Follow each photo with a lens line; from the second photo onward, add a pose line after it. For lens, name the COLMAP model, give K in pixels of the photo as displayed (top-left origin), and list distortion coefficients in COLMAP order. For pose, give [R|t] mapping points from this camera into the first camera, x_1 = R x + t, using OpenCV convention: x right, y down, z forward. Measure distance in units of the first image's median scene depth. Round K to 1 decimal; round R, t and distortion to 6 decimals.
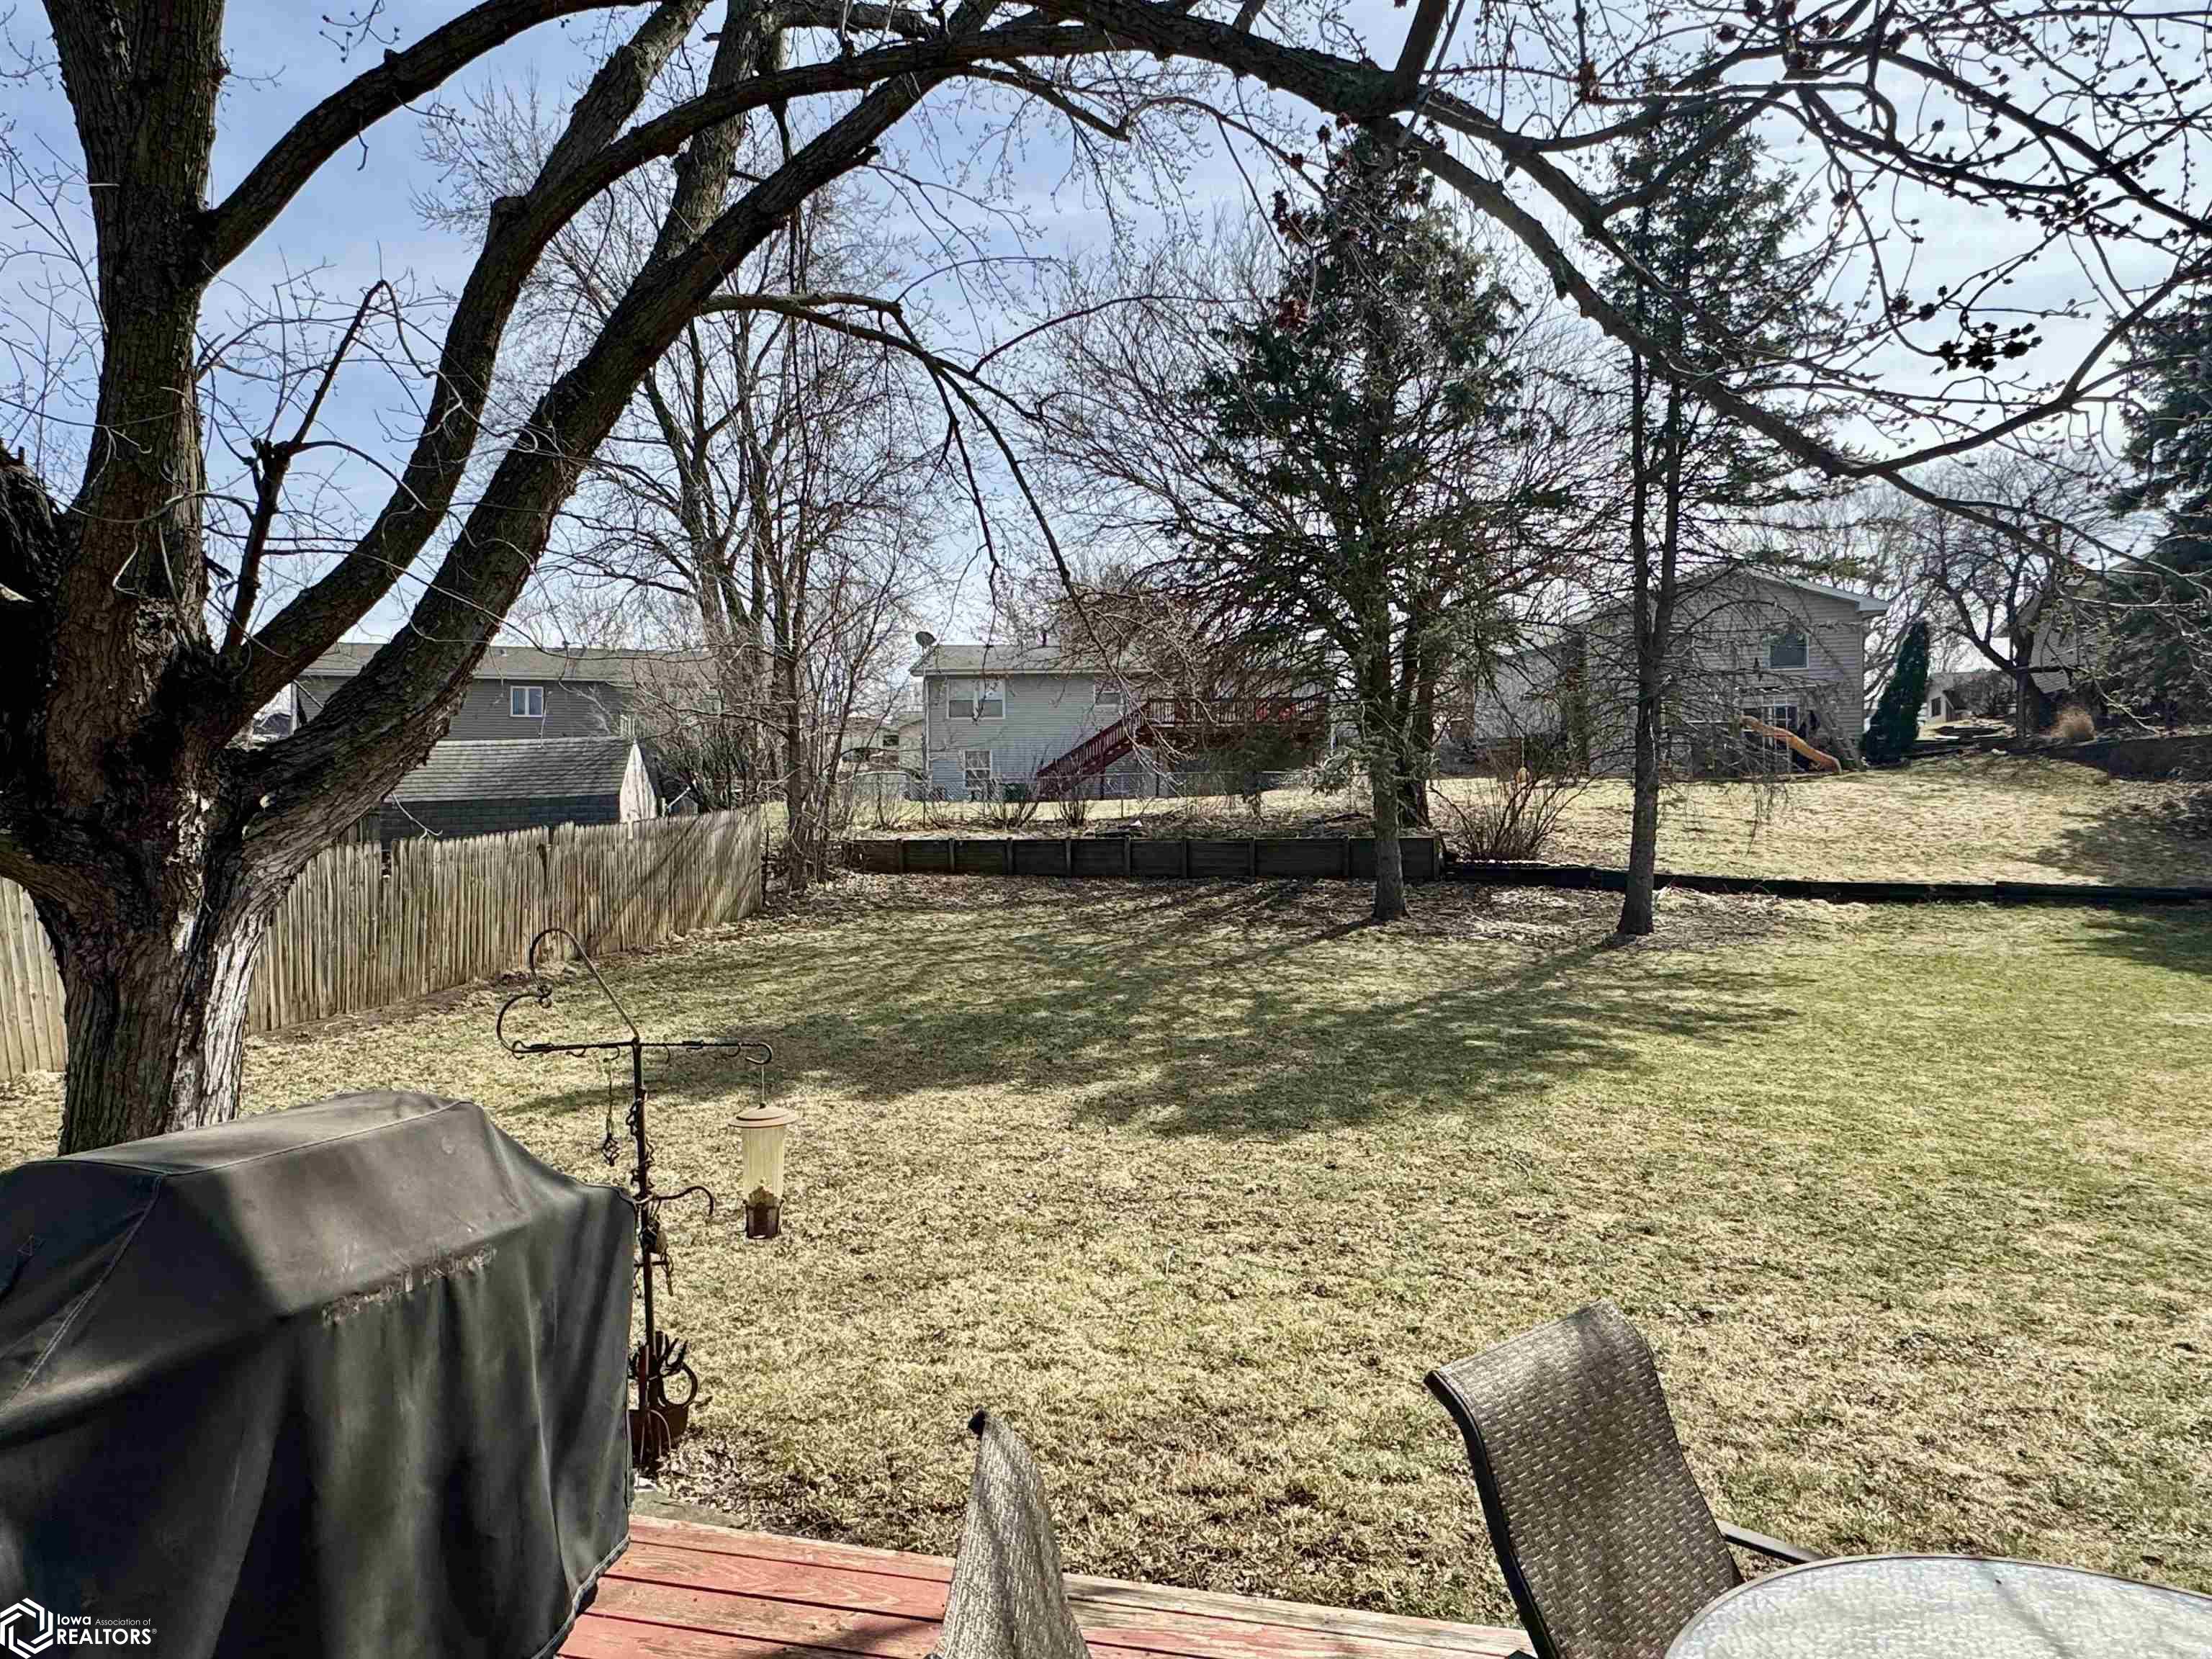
lens RADIAL K [[1315.8, 0, 1107.6], [0, 1315.8, 833.9], [0, 0, 1]] dist [-0.003539, 0.001152]
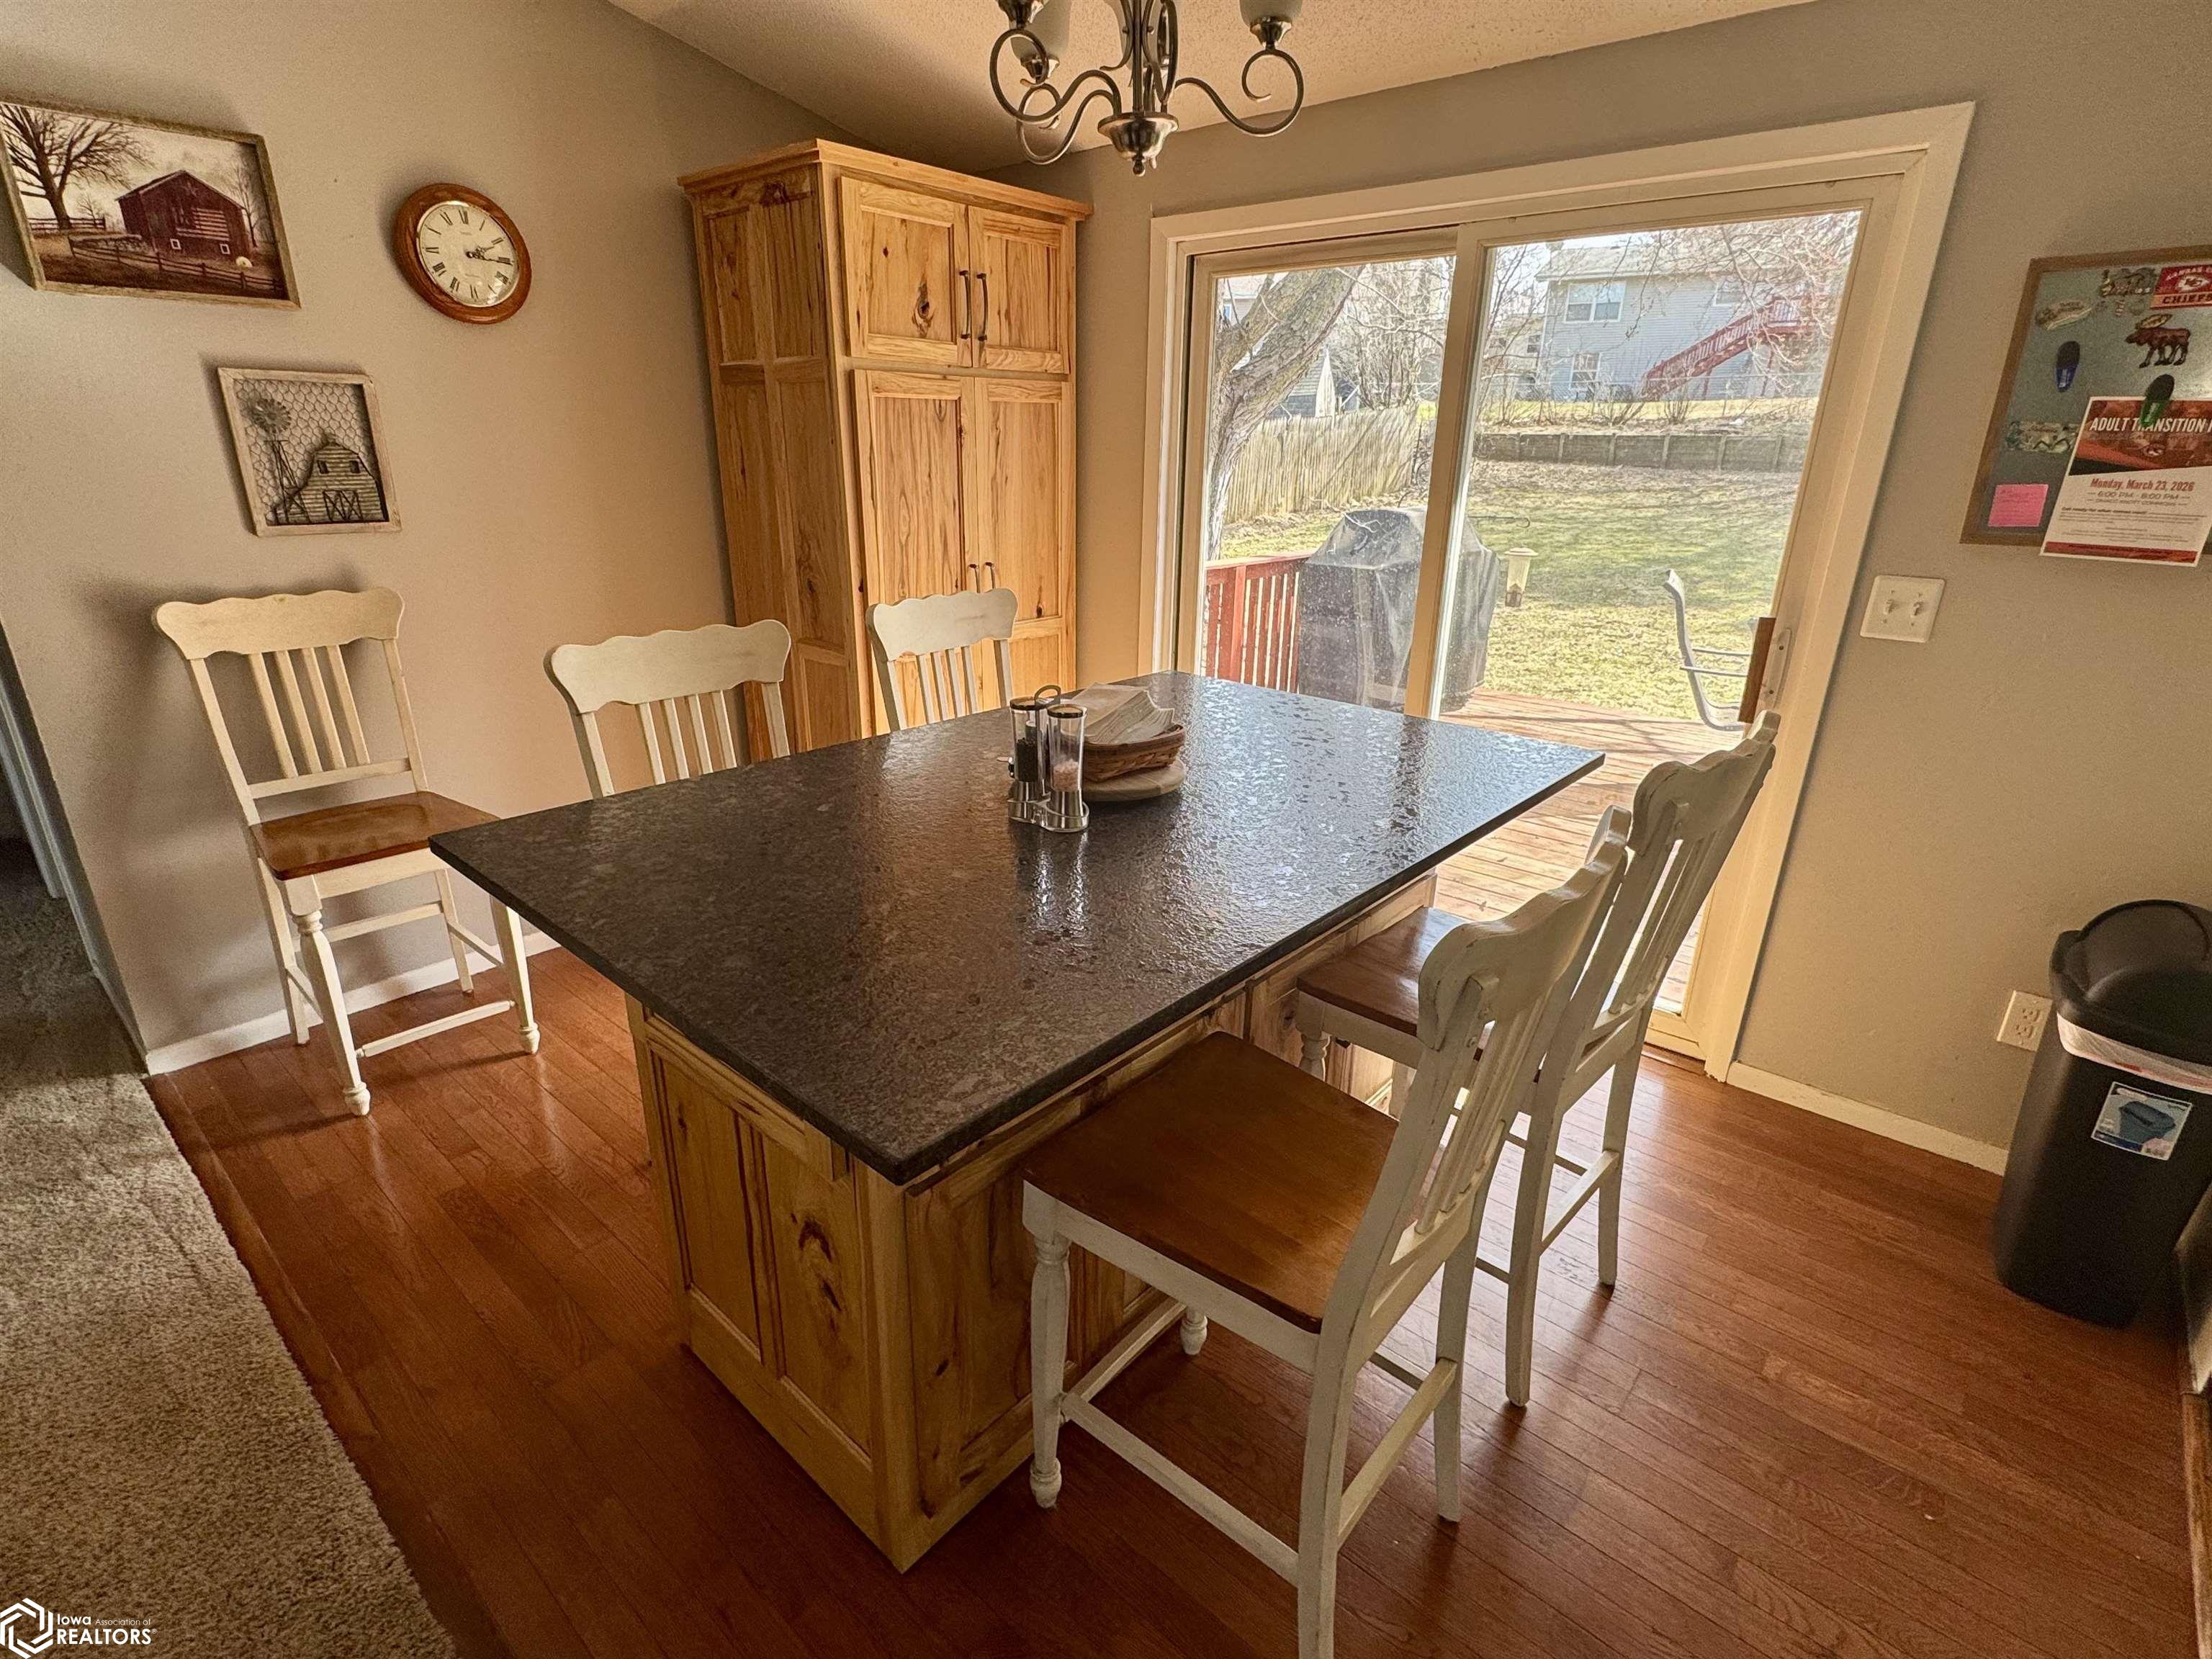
lens RADIAL K [[1075.7, 0, 1101.6], [0, 1075.7, 820.3], [0, 0, 1]] dist [0.000221, 0.000020]
pose [[0.886280, 0.171603, -0.430186, -0.005519], [-0.015530, 0.939316, 0.342702, 0.005220], [0.462889, -0.297049, 0.835162, -0.153755]]
